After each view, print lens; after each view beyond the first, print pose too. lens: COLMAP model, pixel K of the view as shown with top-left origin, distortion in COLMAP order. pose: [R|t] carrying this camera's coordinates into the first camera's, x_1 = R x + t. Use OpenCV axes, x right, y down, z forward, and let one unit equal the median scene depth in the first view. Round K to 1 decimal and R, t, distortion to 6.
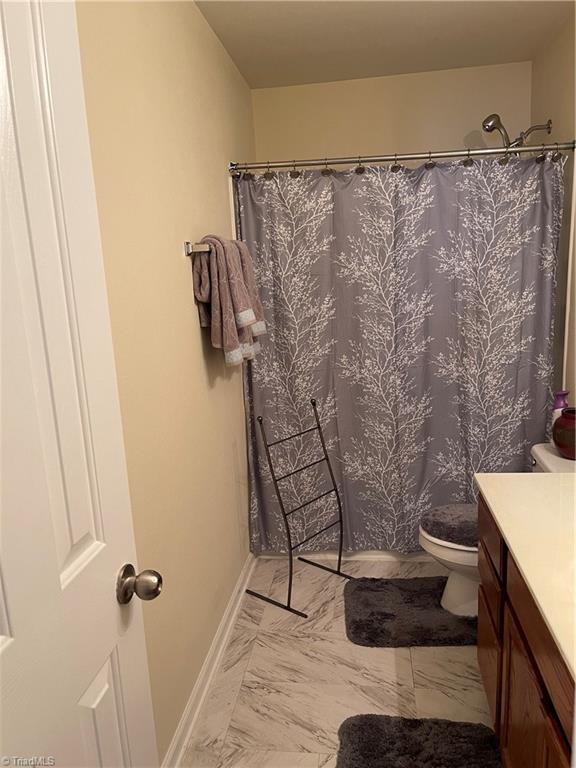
lens RADIAL K [[588.8, 0, 287.1], [0, 588.8, 383.5], [0, 0, 1]] dist [0.064000, -0.064669]
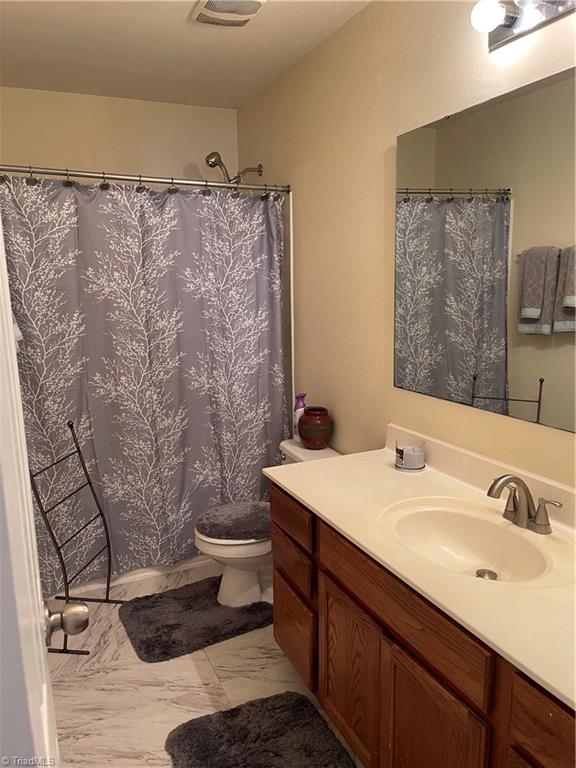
lens RADIAL K [[588.8, 0, 291.2], [0, 588.8, 380.9], [0, 0, 1]] dist [0.064000, -0.064669]
pose [[0.846648, -0.054398, 0.529365, -0.155817], [0.075402, 0.996988, -0.018144, 0.006319], [-0.526784, 0.055276, 0.848200, 0.010207]]
